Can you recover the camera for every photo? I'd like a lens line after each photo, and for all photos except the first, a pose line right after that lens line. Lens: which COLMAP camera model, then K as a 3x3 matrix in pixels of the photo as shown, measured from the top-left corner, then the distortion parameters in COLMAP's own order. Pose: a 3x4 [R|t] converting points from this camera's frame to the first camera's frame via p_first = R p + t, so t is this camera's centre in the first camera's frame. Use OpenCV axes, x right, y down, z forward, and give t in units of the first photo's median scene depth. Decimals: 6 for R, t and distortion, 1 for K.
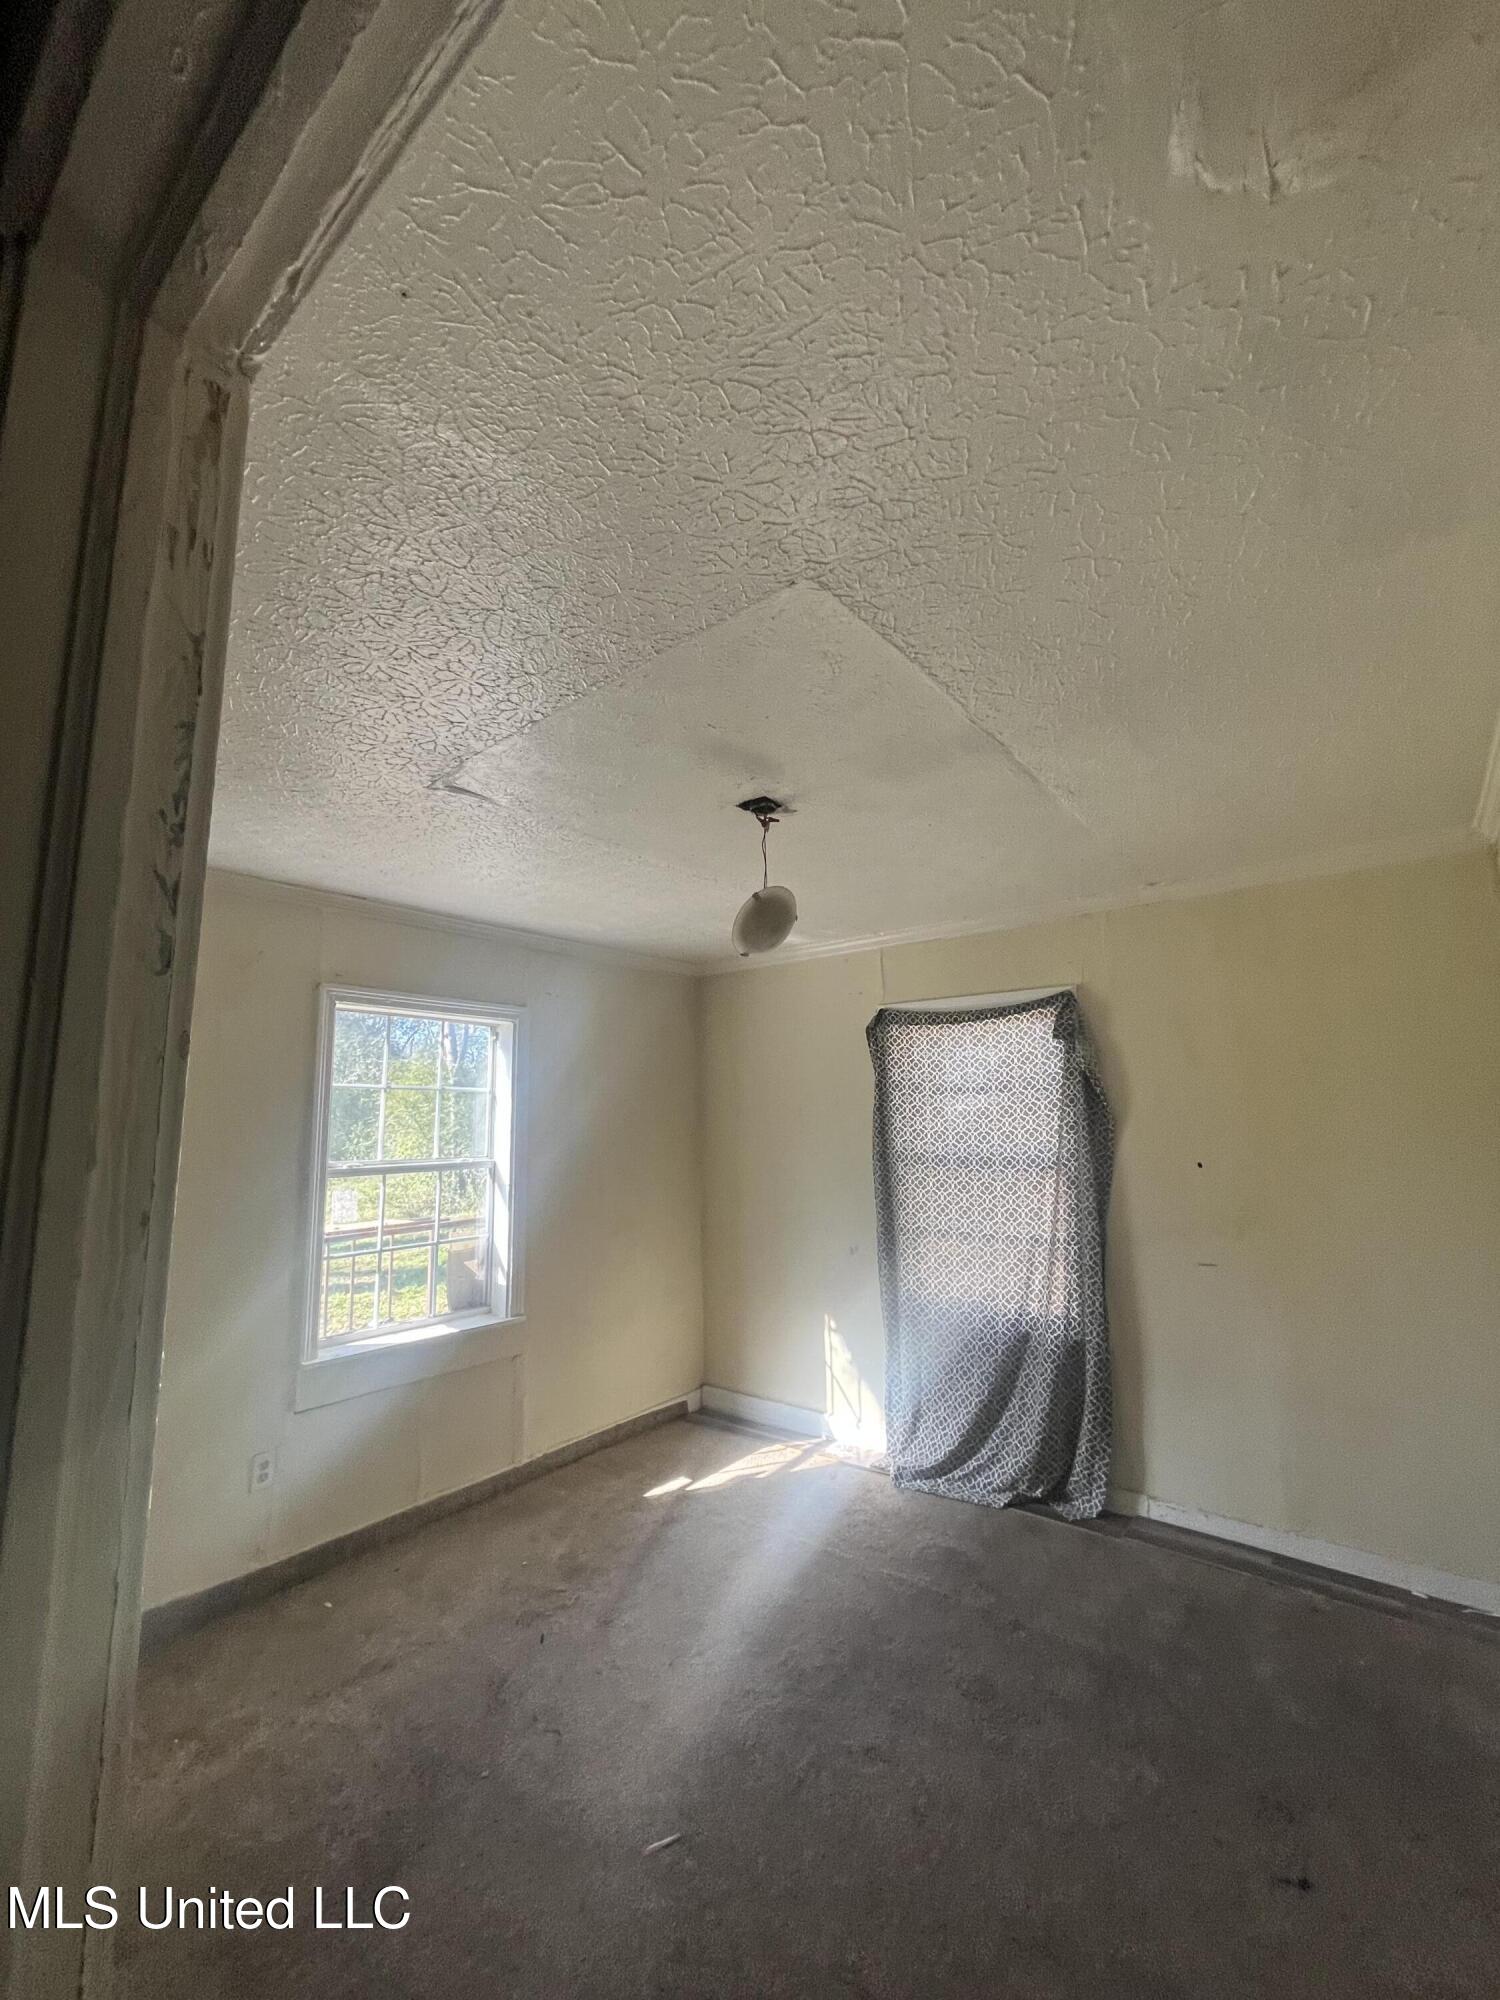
lens RADIAL K [[801.8, 0, 752.0], [0, 801.8, 997.3], [0, 0, 1]] dist [-0.001321, -0.000521]
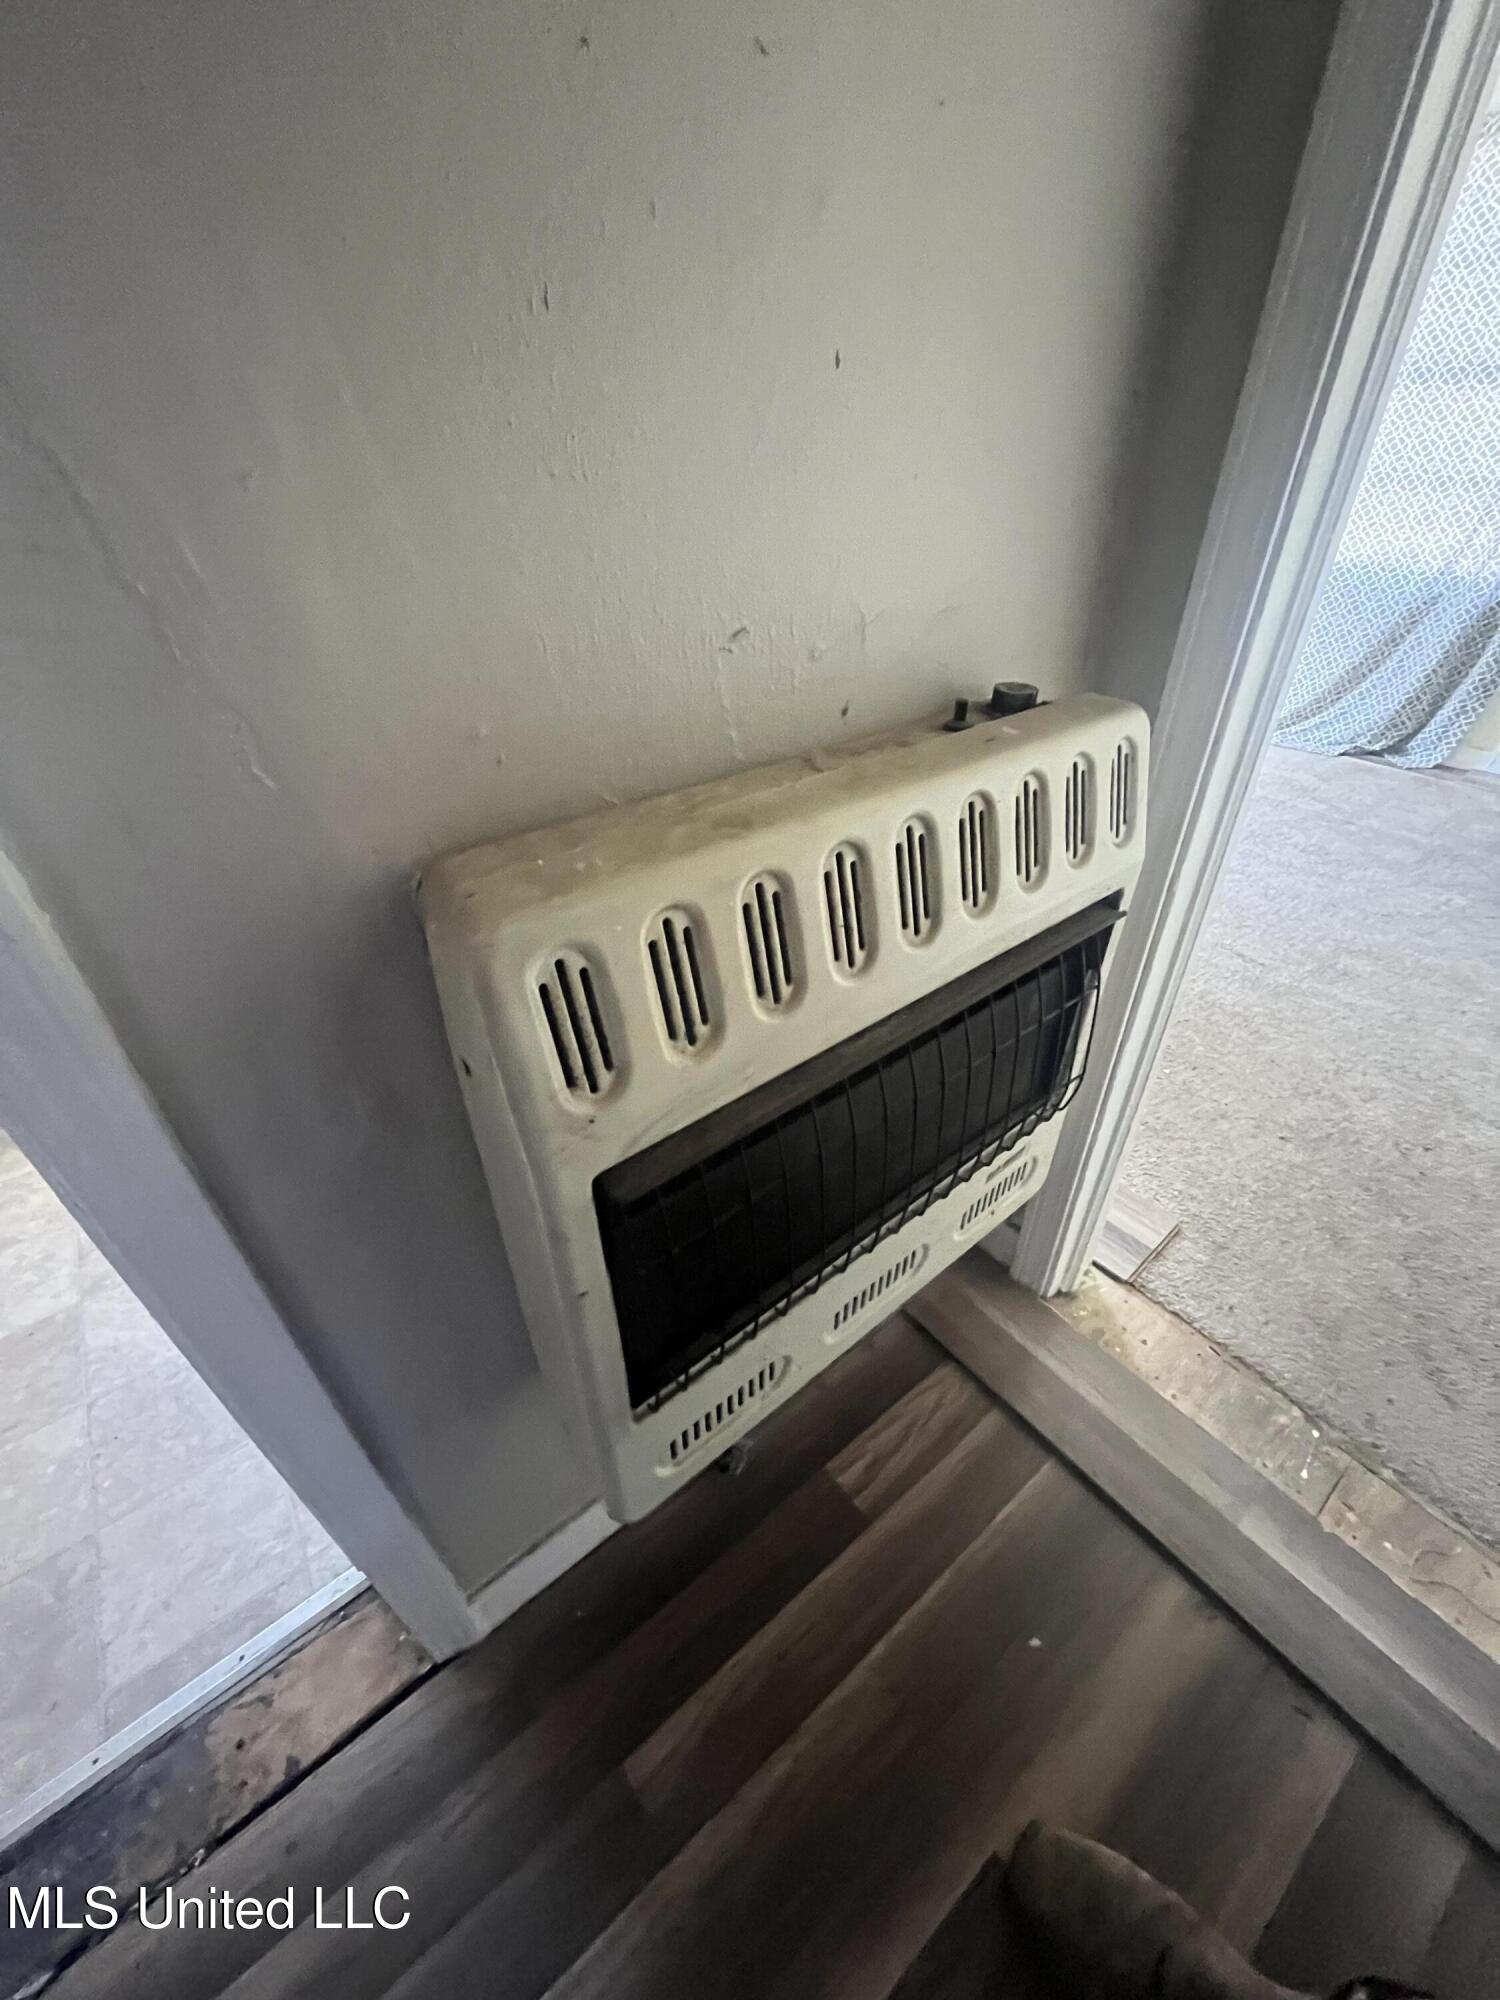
lens RADIAL K [[801.8, 0, 741.5], [0, 801.8, 996.9], [0, 0, 1]] dist [-0.001321, -0.000521]
pose [[0.974727, 0.130921, -0.181014, -0.251753], [0.033930, 0.714118, 0.699203, 0.073965], [0.220806, -0.687674, 0.691628, -0.183822]]
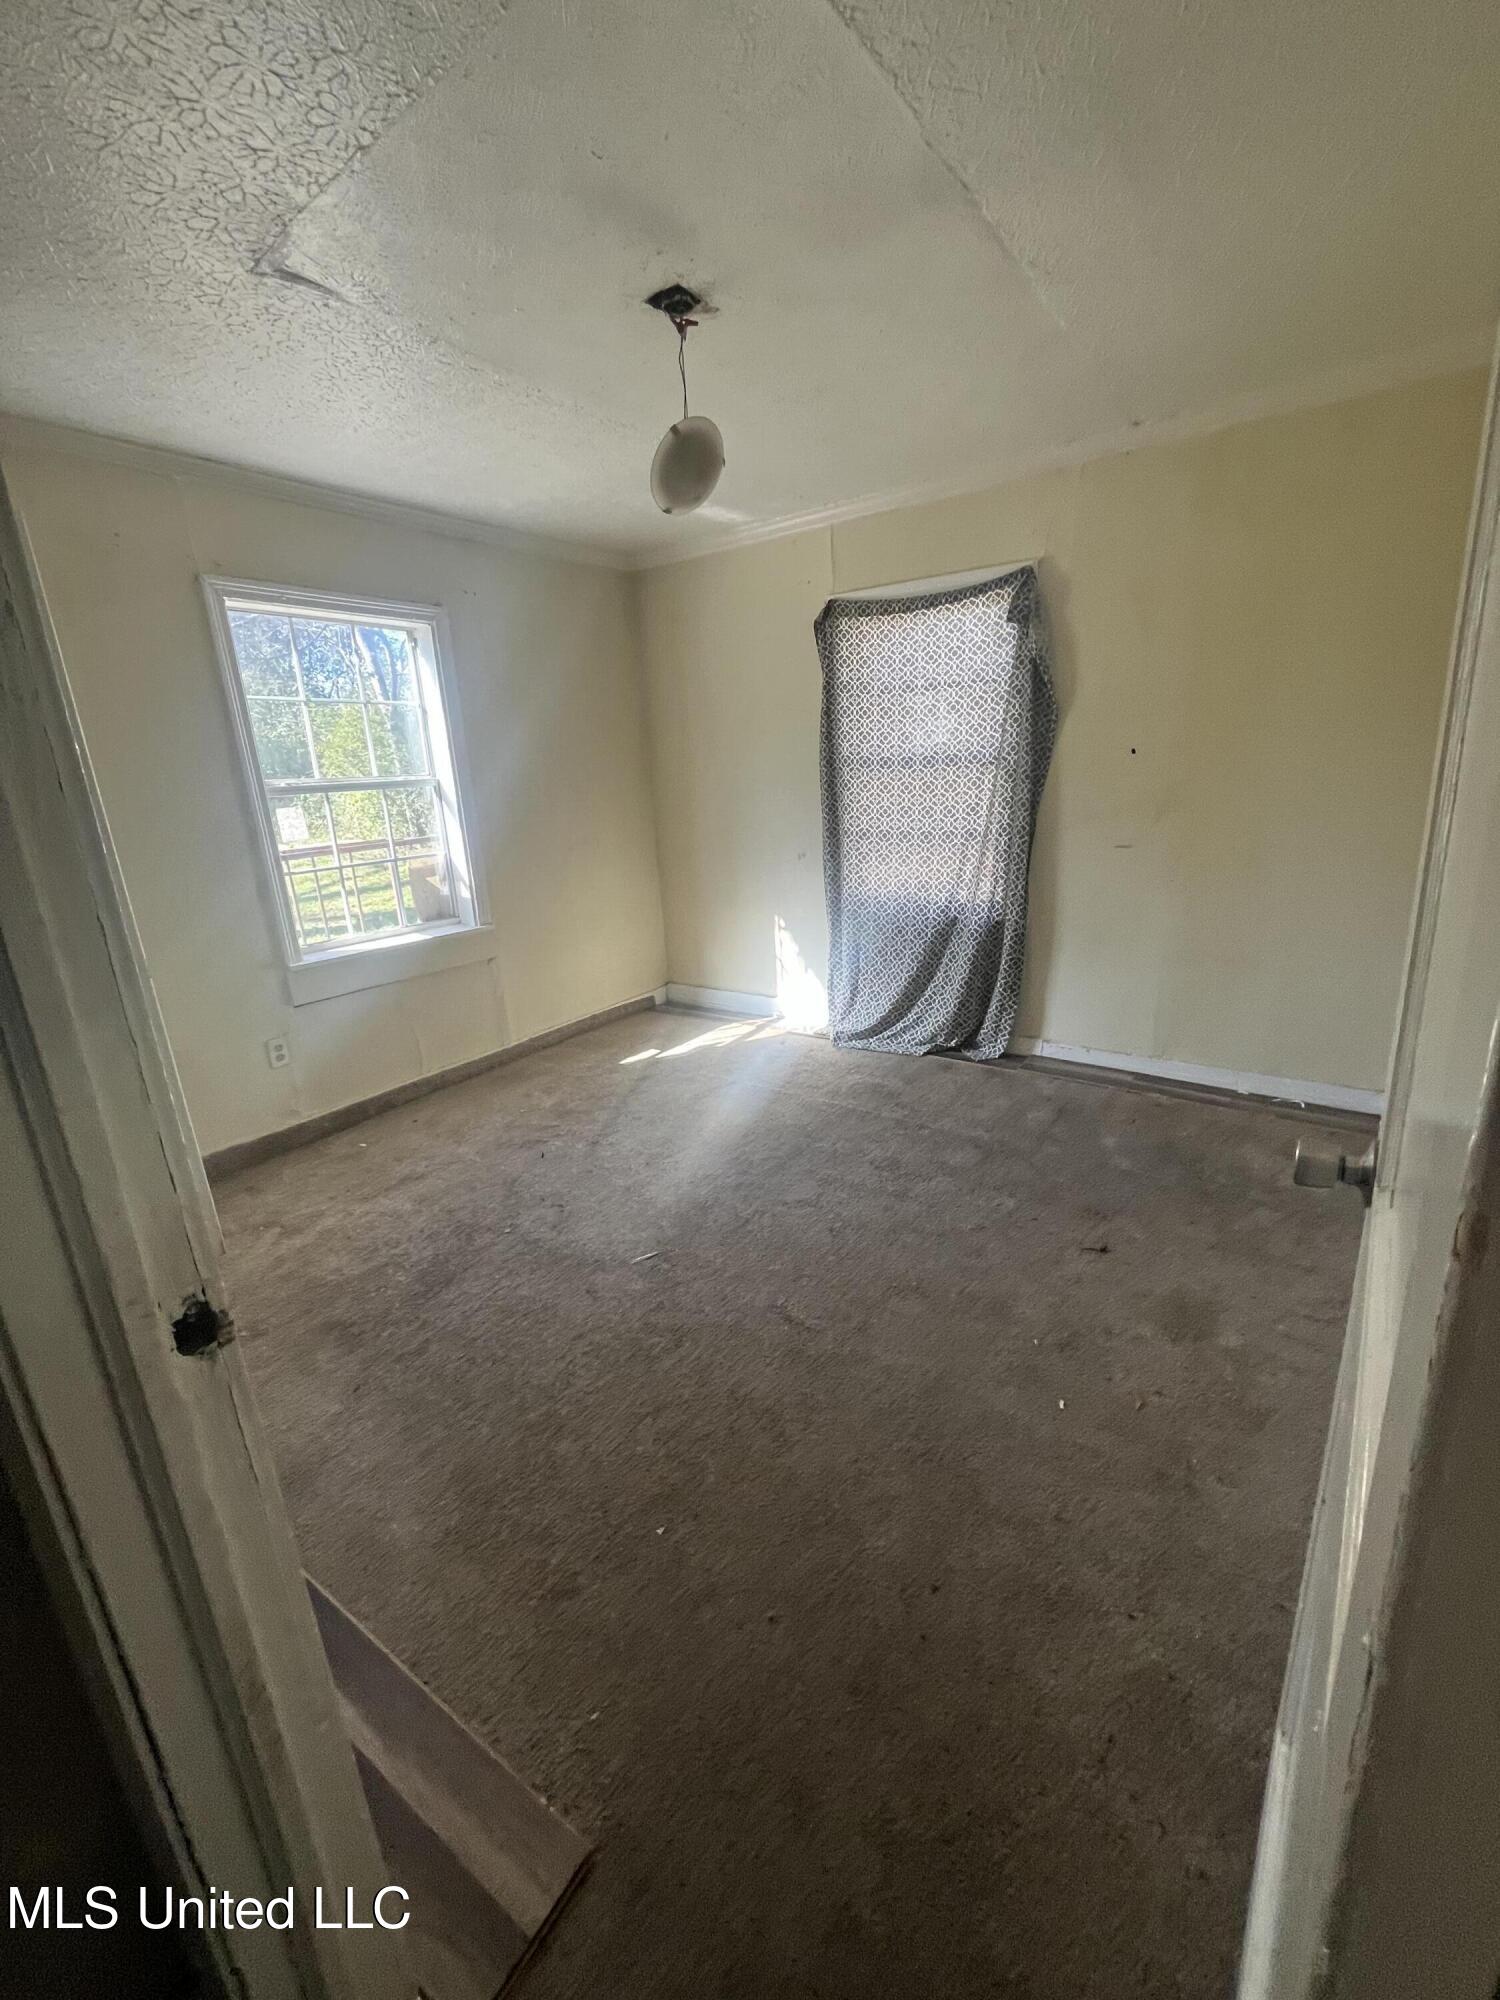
lens RADIAL K [[801.8, 0, 753.5], [0, 801.8, 994.5], [0, 0, 1]] dist [-0.001321, -0.000521]
pose [[0.998388, -0.044223, 0.035583, 0.024758], [0.025434, 0.908980, 0.416064, 0.053910], [-0.050744, -0.414488, 0.908639, -0.033683]]
